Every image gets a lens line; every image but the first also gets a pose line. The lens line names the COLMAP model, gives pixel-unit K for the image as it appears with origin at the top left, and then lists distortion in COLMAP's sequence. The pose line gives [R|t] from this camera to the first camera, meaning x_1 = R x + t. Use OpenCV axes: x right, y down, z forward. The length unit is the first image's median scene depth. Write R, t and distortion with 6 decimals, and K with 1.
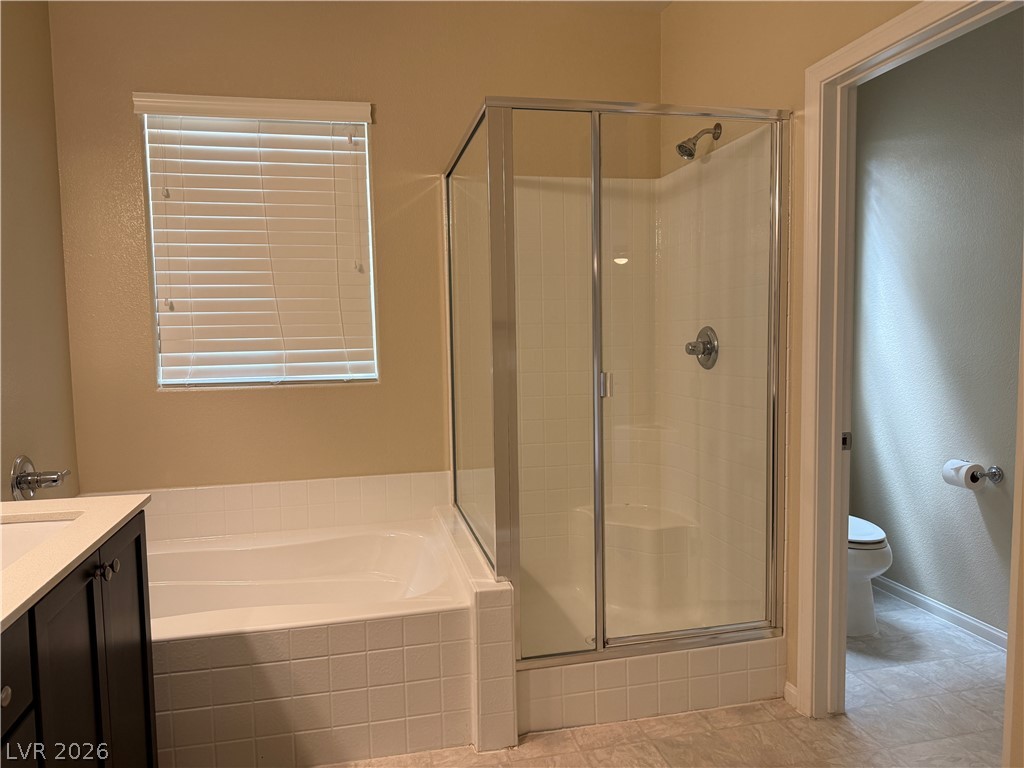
lens RADIAL K [[731.3, 0, 512.0], [0, 731.3, 384.0], [0, 0, 1]] dist [0.187441, -0.324647]
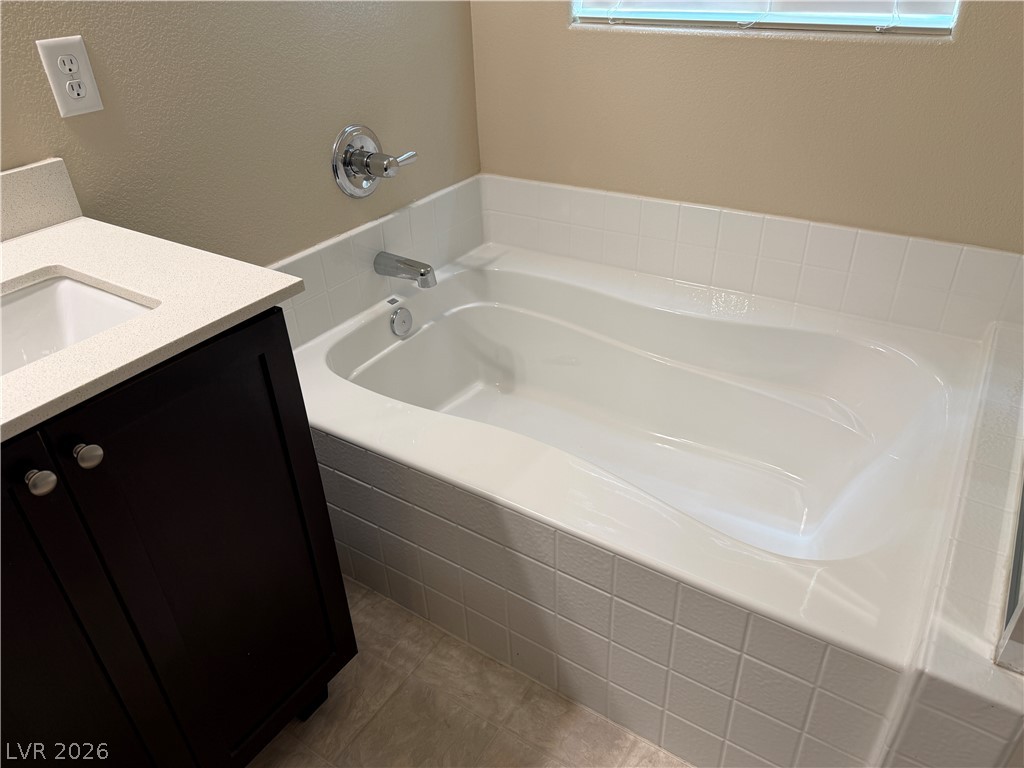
lens RADIAL K [[731.1, 0, 512.0], [0, 731.1, 384.0], [0, 0, 1]] dist [0.049734, -0.054082]
pose [[0.705210, 0.368344, -0.605807, -0.017396], [-0.034603, 0.871317, 0.489500, -0.040370], [0.708154, -0.324237, 0.627207, 0.573533]]
